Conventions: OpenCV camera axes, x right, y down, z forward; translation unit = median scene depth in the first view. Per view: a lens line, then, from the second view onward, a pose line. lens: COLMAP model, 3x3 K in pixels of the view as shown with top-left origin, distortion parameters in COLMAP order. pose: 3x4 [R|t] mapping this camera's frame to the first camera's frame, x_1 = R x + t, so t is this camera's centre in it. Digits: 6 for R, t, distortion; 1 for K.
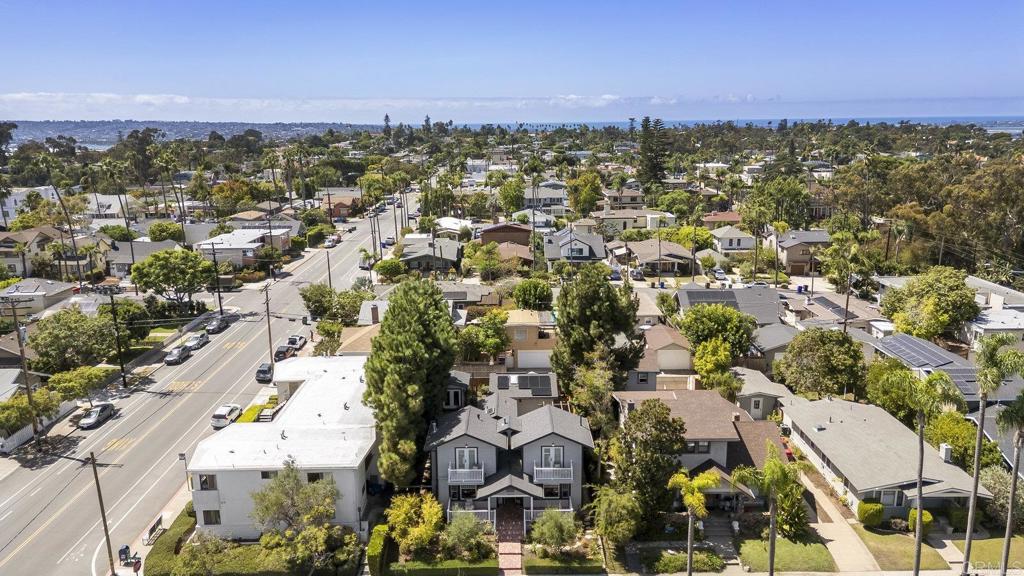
lens RADIAL K [[731.8, 0, 512.0], [0, 731.8, 288.0], [0, 0, 1]] dist [0.066469, -0.060457]
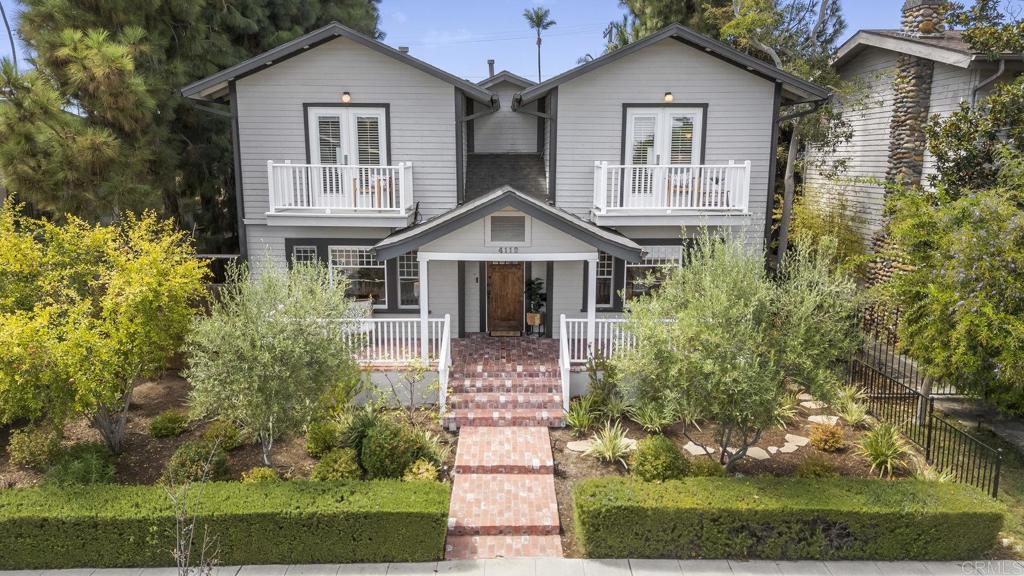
lens RADIAL K [[711.3, 0, 512.0], [0, 711.3, 288.0], [0, 0, 1]] dist [0.100319, -0.104732]
pose [[0.999916, 0.011386, 0.006144, -0.001510], [-0.011390, 0.999935, 0.000578, 0.204319], [-0.006137, -0.000648, 0.999981, 0.522899]]
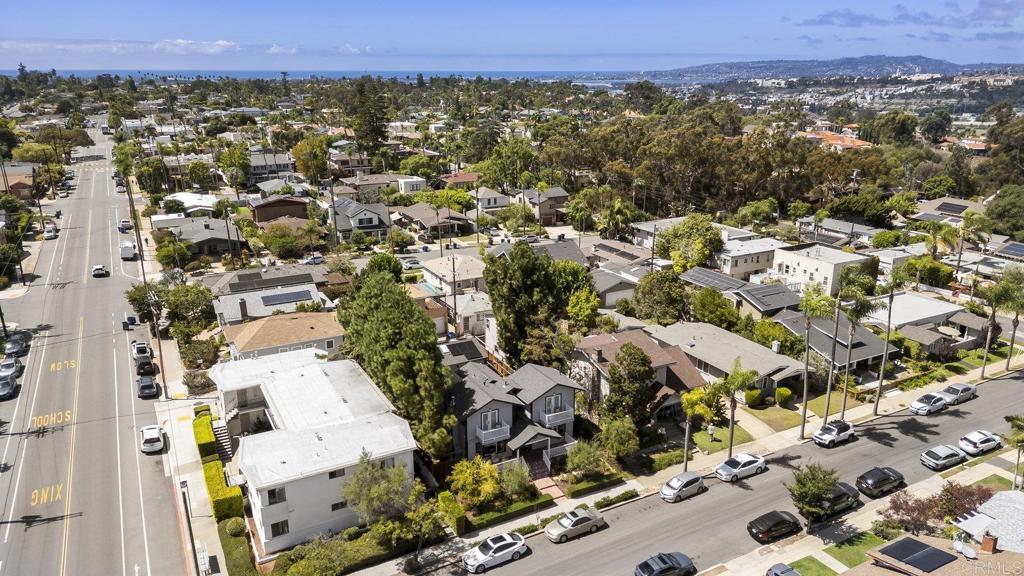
lens RADIAL K [[711.3, 0, 512.0], [0, 711.3, 288.0], [0, 0, 1]] dist [0.100319, -0.104732]
pose [[0.884307, -0.128307, 0.448930, -0.368049], [0.097005, 0.991008, 0.092155, -0.054770], [-0.456717, -0.037945, 0.888802, -0.009622]]
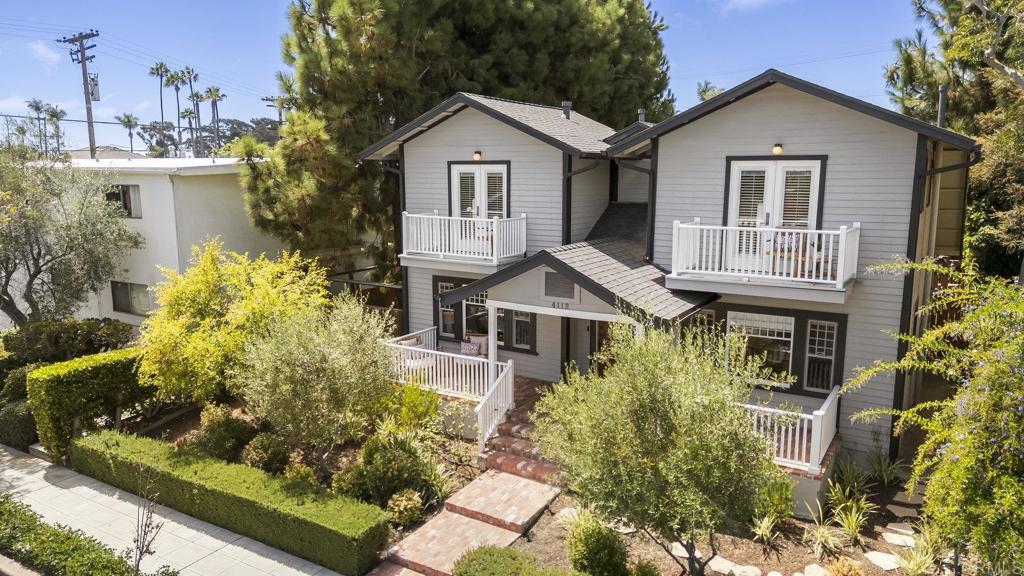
lens RADIAL K [[711.3, 0, 512.0], [0, 711.3, 288.0], [0, 0, 1]] dist [0.100319, -0.104732]
pose [[0.847686, 0.094830, -0.521954, 0.078662], [-0.129508, 0.991117, -0.030260, 0.198382], [0.514448, 0.093248, 0.852437, 0.542223]]
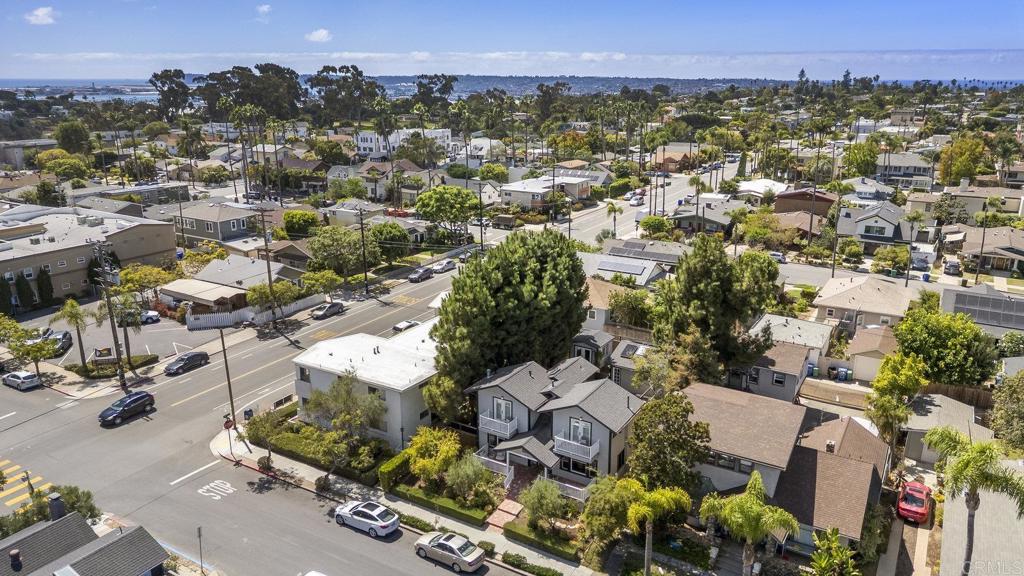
lens RADIAL K [[711.3, 0, 512.0], [0, 711.3, 288.0], [0, 0, 1]] dist [0.100319, -0.104732]
pose [[0.854733, 0.158795, -0.494182, 0.291031], [-0.127655, 0.987123, 0.096399, -0.020508], [0.503126, -0.019311, 0.863997, 0.118775]]
